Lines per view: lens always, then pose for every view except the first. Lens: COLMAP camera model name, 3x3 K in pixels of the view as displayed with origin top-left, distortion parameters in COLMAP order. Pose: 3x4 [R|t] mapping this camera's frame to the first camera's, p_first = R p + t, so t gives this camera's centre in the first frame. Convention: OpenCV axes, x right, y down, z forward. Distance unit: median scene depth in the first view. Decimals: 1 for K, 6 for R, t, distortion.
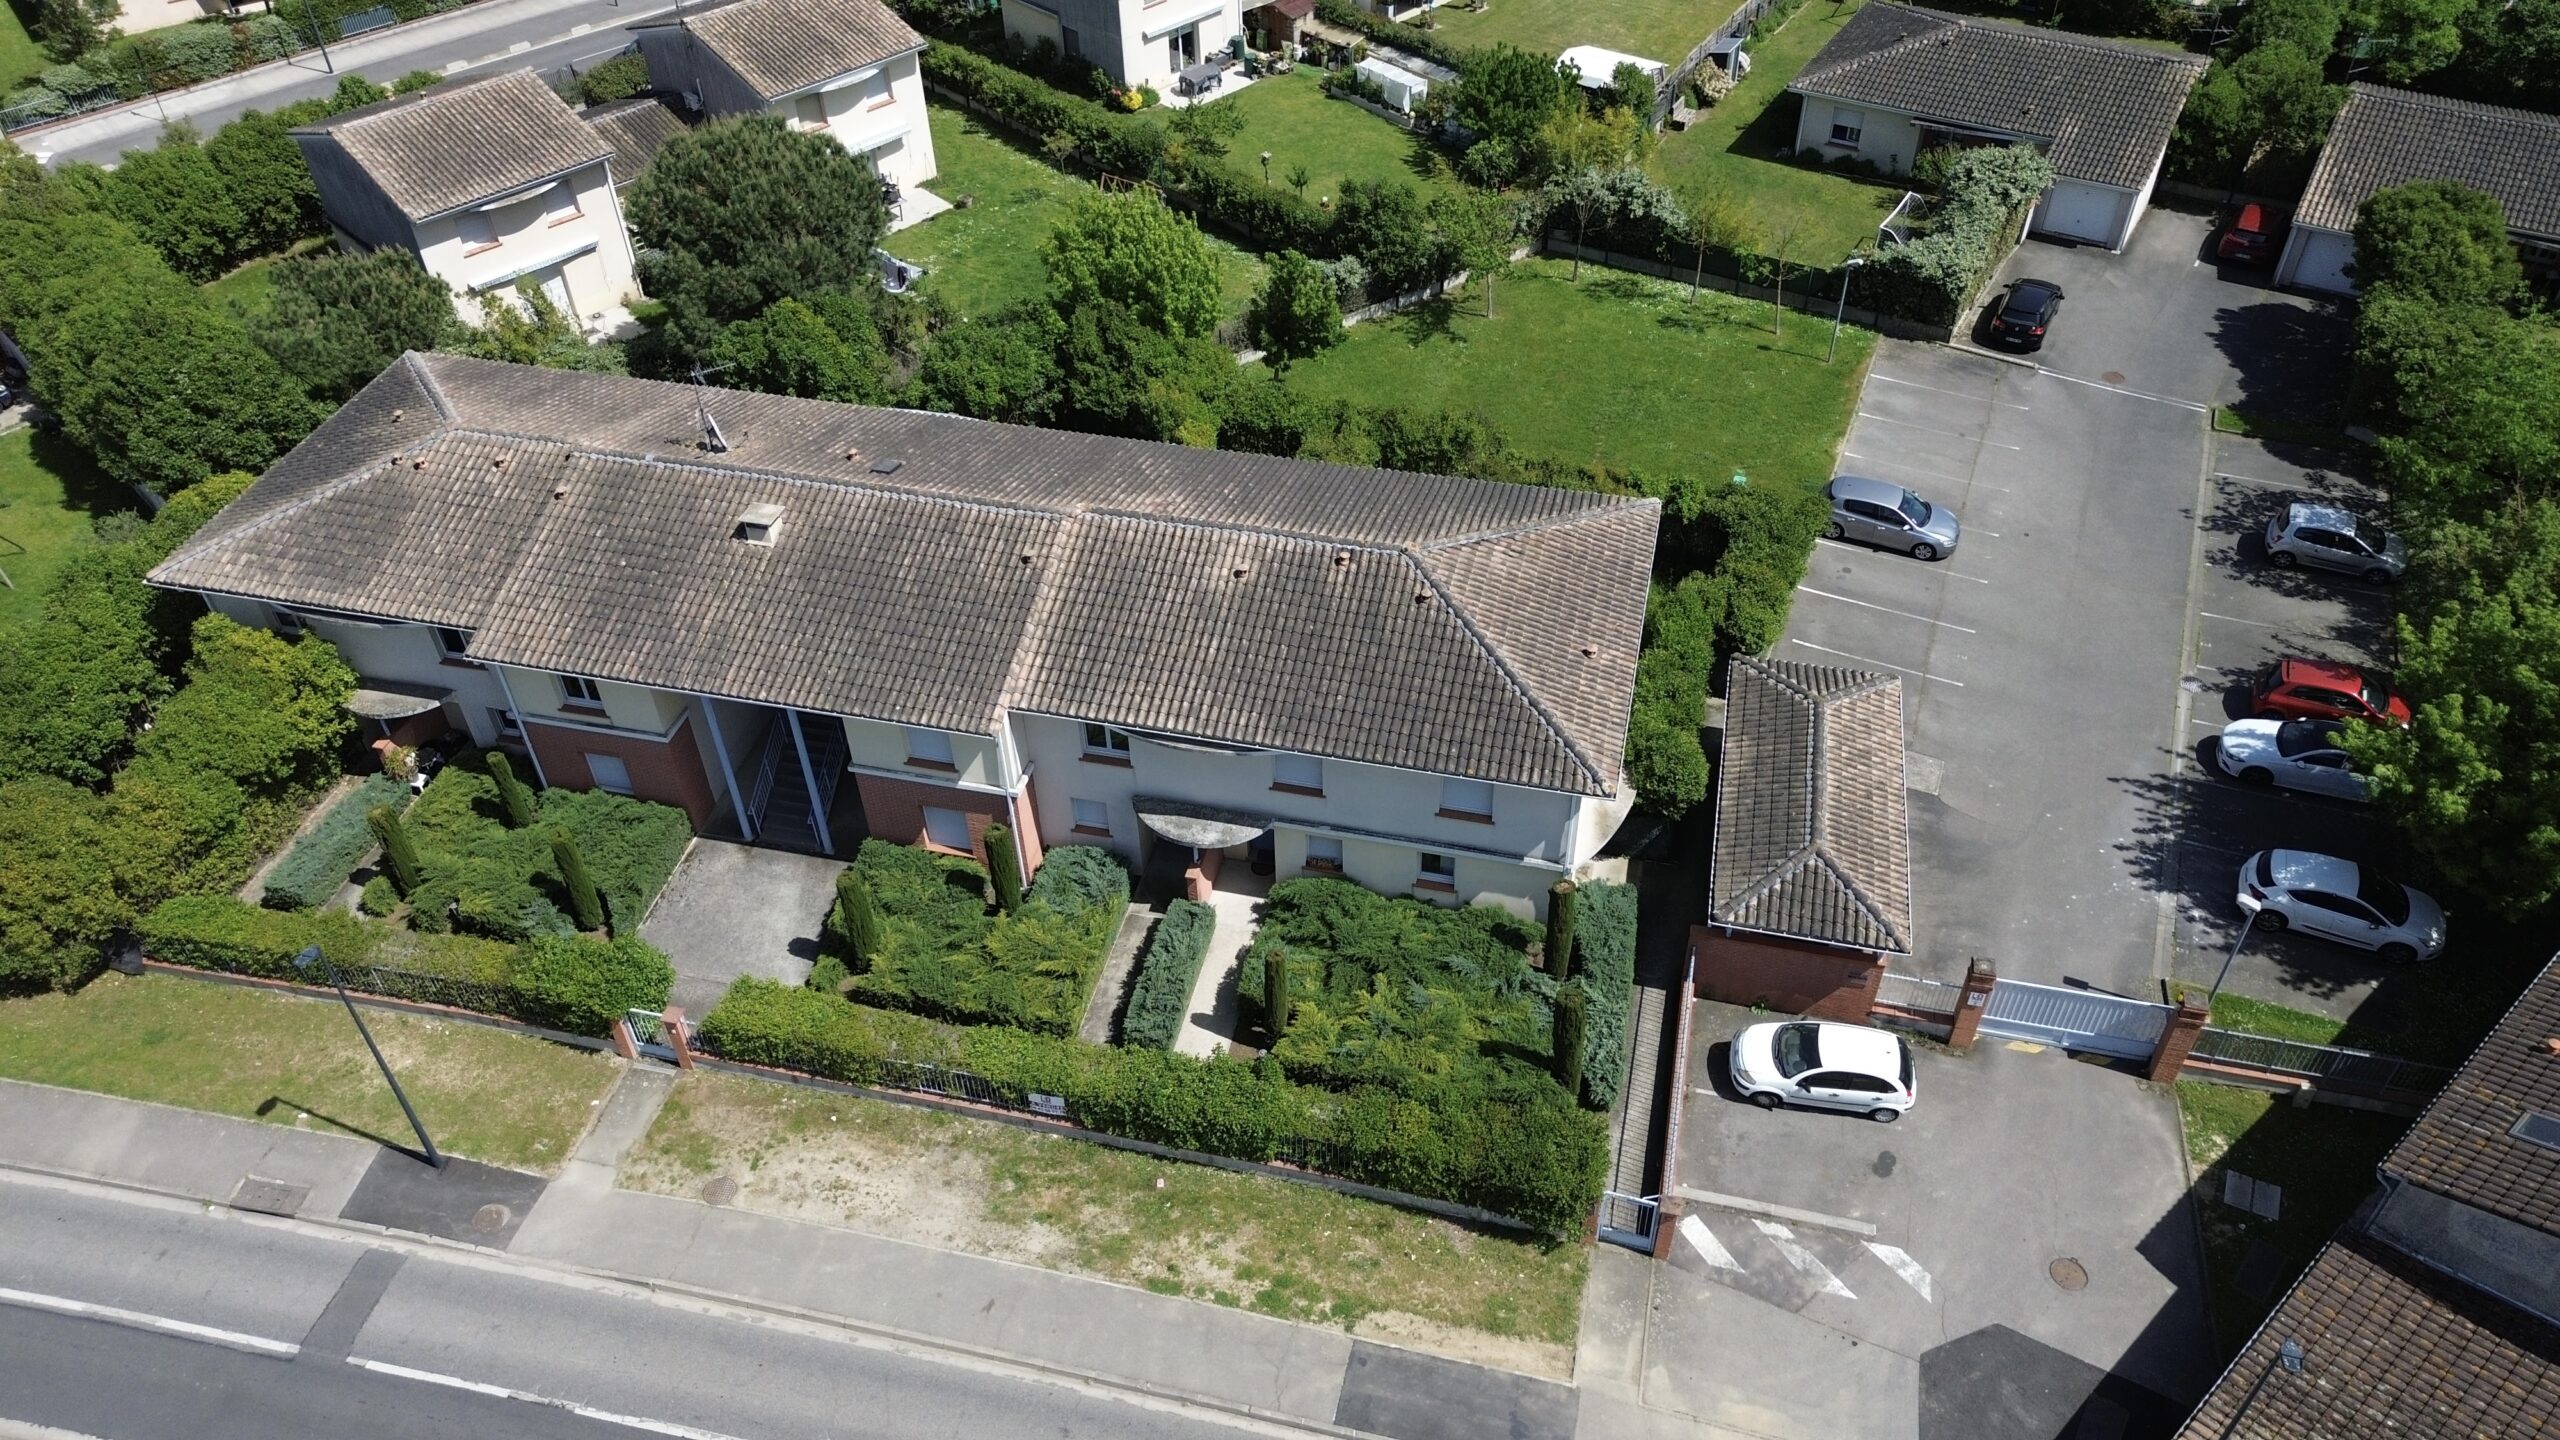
lens RADIAL K [[1818.5, 0, 1284.9], [0, 1818.5, 722.0], [0, 0, 1]] dist [0.035916, -0.028642]
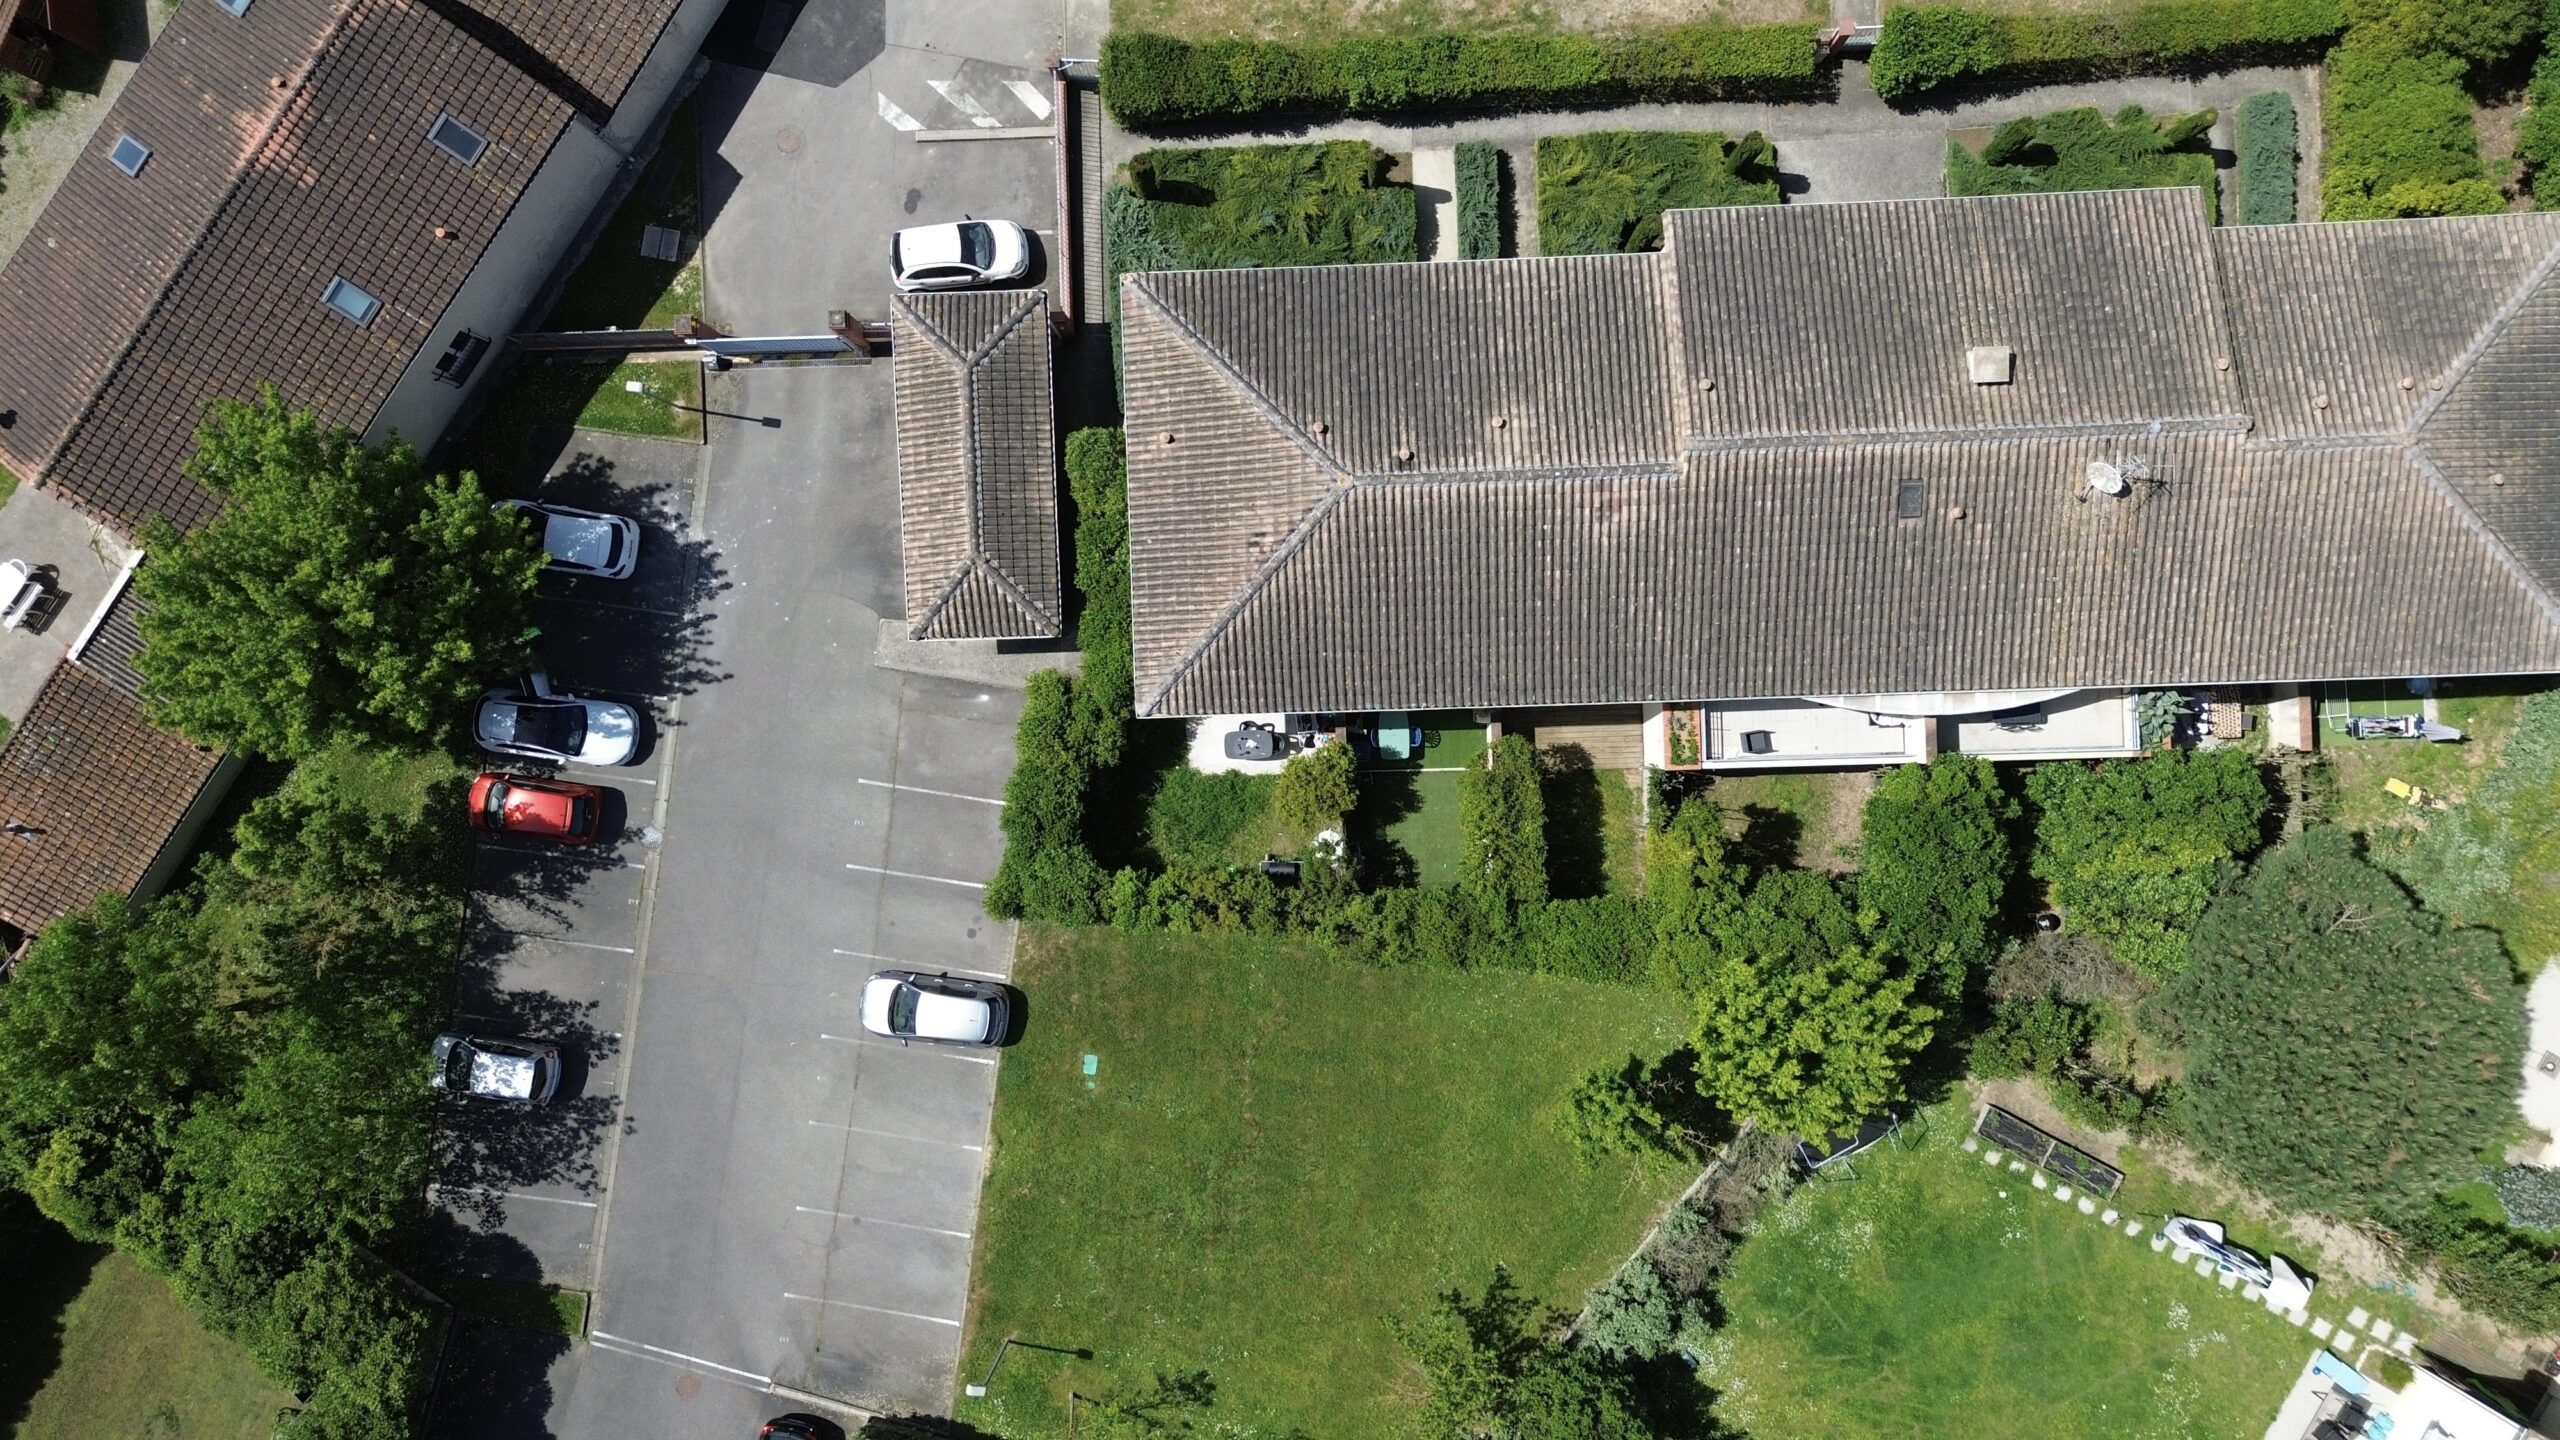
lens RADIAL K [[1818.5, 0, 1287.1], [0, 1818.5, 723.4], [0, 0, 1]] dist [0.035916, -0.028642]
pose [[-0.962678, 0.265564, 0.052217, 0.083723], [-0.136597, -0.643294, 0.753336, -0.956864], [0.233649, 0.718087, 0.655560, 0.410144]]
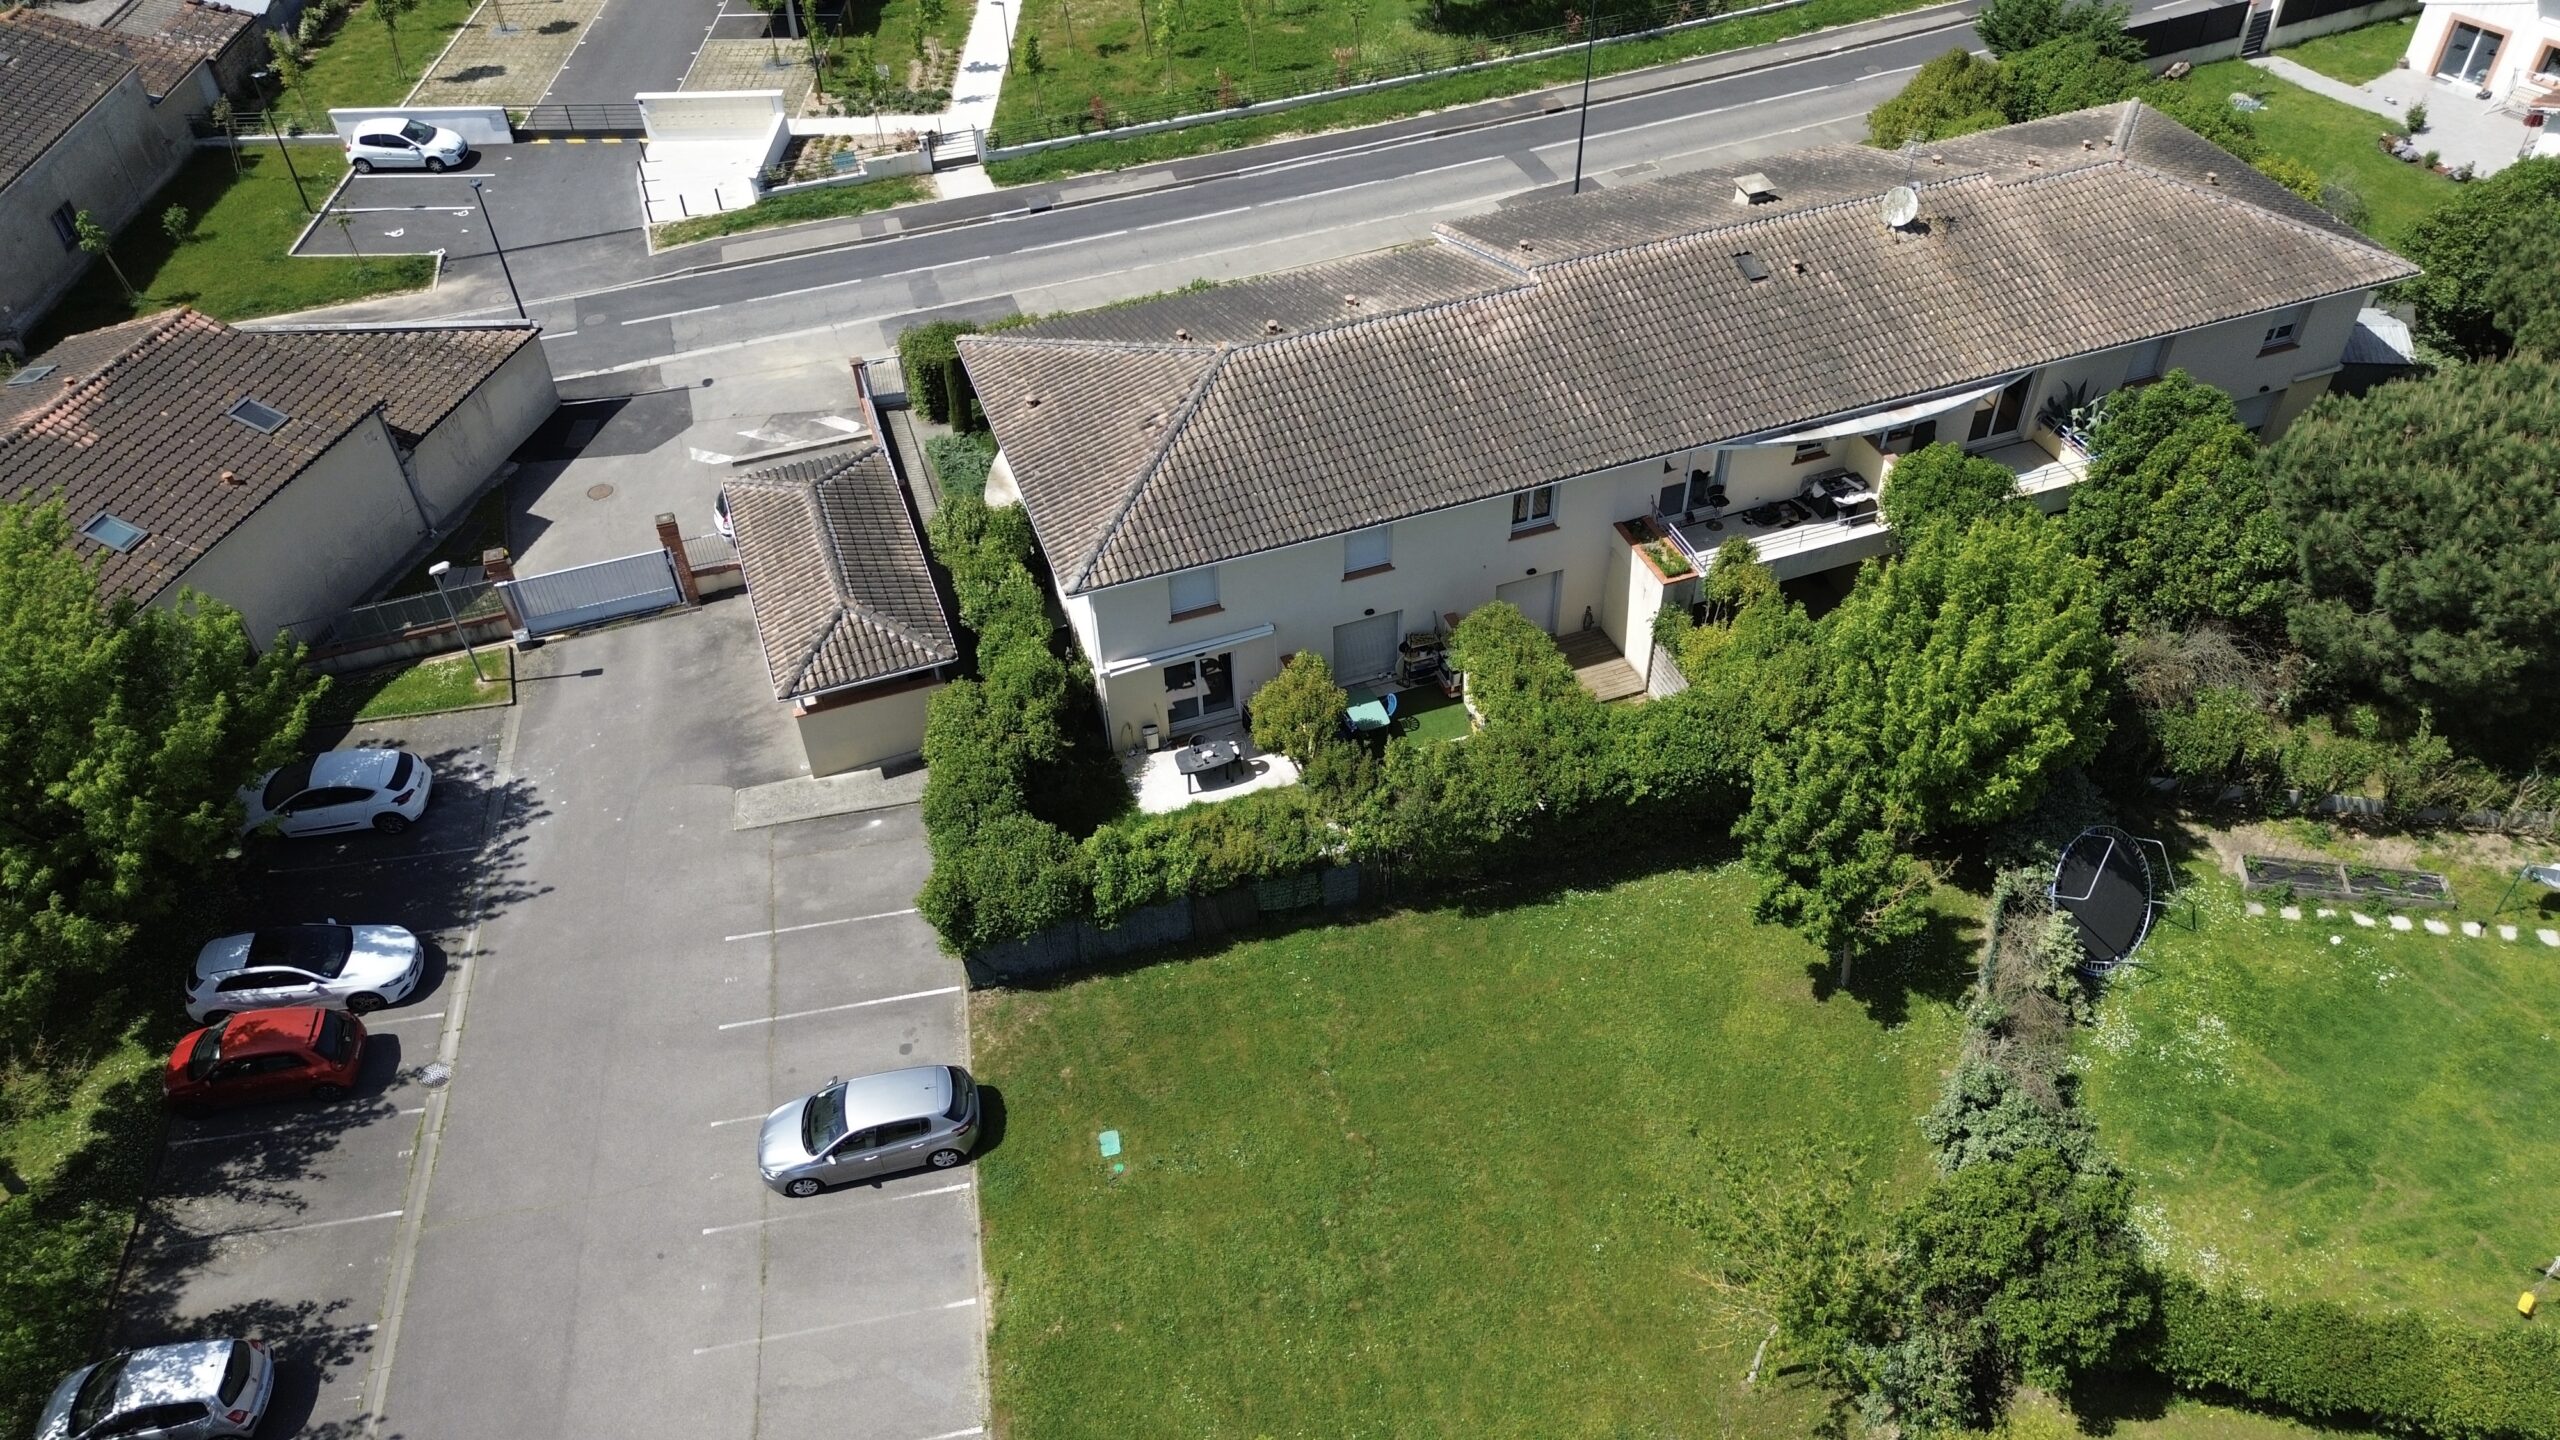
lens RADIAL K [[1818.5, 0, 1289.0], [0, 1818.5, 709.6], [0, 0, 1]] dist [0.035916, -0.028642]
pose [[-0.835637, 0.404149, -0.371986, 0.493367], [-0.327060, 0.177988, 0.928091, -1.005122], [0.441296, 0.897209, -0.016552, 1.207607]]
